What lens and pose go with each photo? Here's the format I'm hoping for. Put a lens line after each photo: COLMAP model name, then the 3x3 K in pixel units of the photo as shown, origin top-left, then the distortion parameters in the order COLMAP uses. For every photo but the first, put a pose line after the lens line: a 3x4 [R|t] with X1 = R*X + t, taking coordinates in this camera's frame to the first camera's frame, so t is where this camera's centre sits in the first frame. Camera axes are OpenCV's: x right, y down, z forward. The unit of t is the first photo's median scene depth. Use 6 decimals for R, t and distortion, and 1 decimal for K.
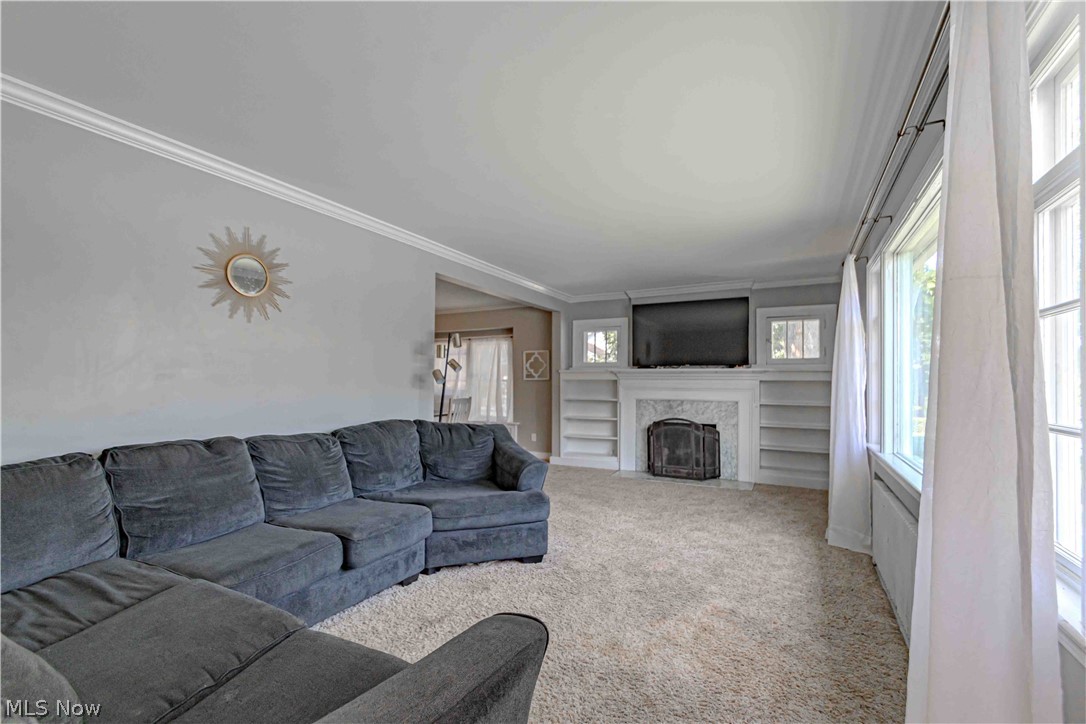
lens RADIAL K [[478.5, 0, 542.7], [0, 478.5, 369.5], [0, 0, 1]] dist [0.001195, 0.000130]
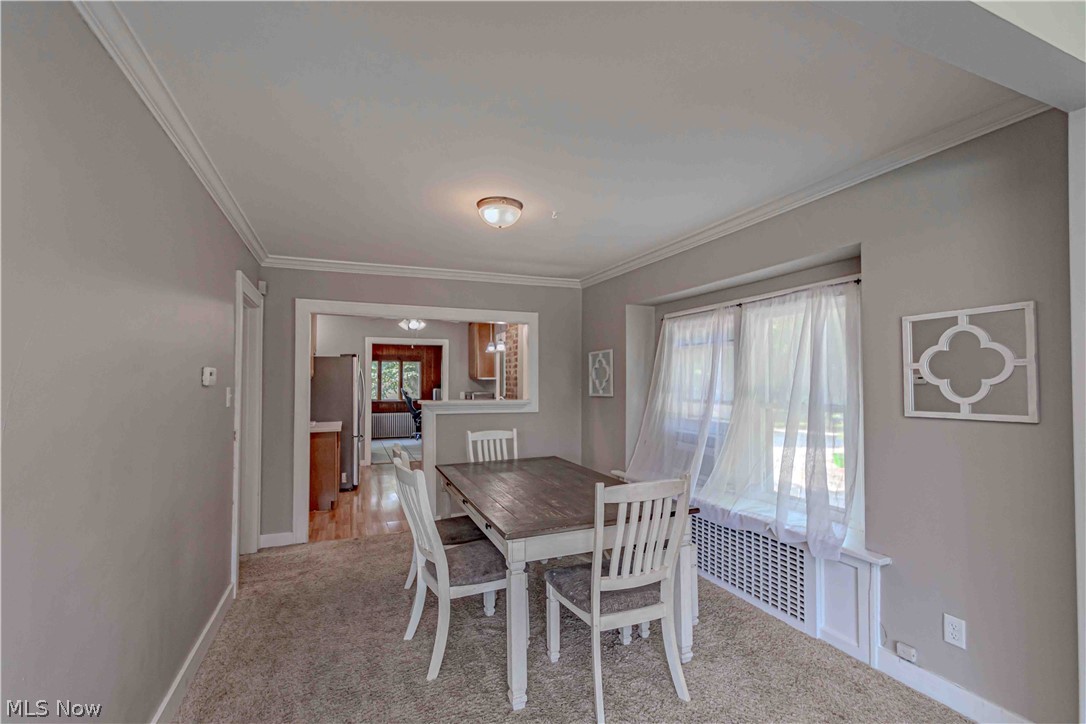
lens RADIAL K [[478.5, 0, 536.1], [0, 478.5, 372.7], [0, 0, 1]] dist [0.001195, 0.000130]
pose [[0.764229, -0.013024, -0.644814, -0.022470], [0.017704, 0.999843, 0.000788, -0.008194], [0.644702, -0.012018, 0.764340, 0.618993]]
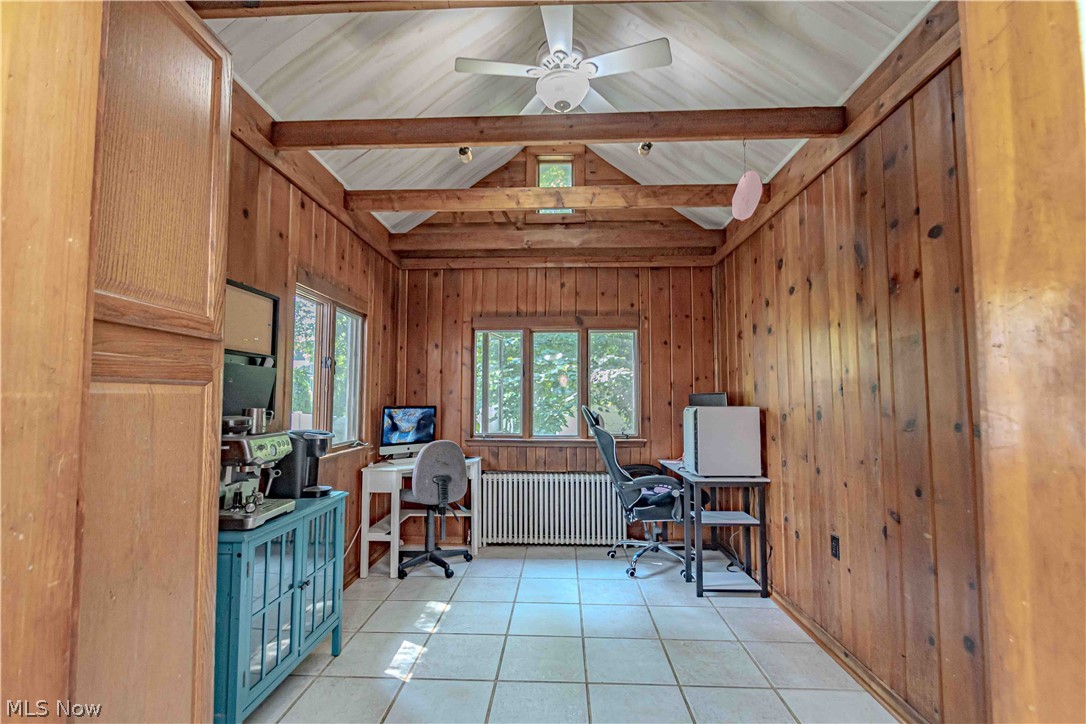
lens RADIAL K [[478.5, 0, 540.9], [0, 478.5, 371.9], [0, 0, 1]] dist [0.001195, 0.000130]
pose [[0.434447, -0.053959, -0.899080, -0.848345], [0.017364, 0.998520, -0.051536, 0.024397], [0.900530, 0.006778, 0.434741, 1.211442]]
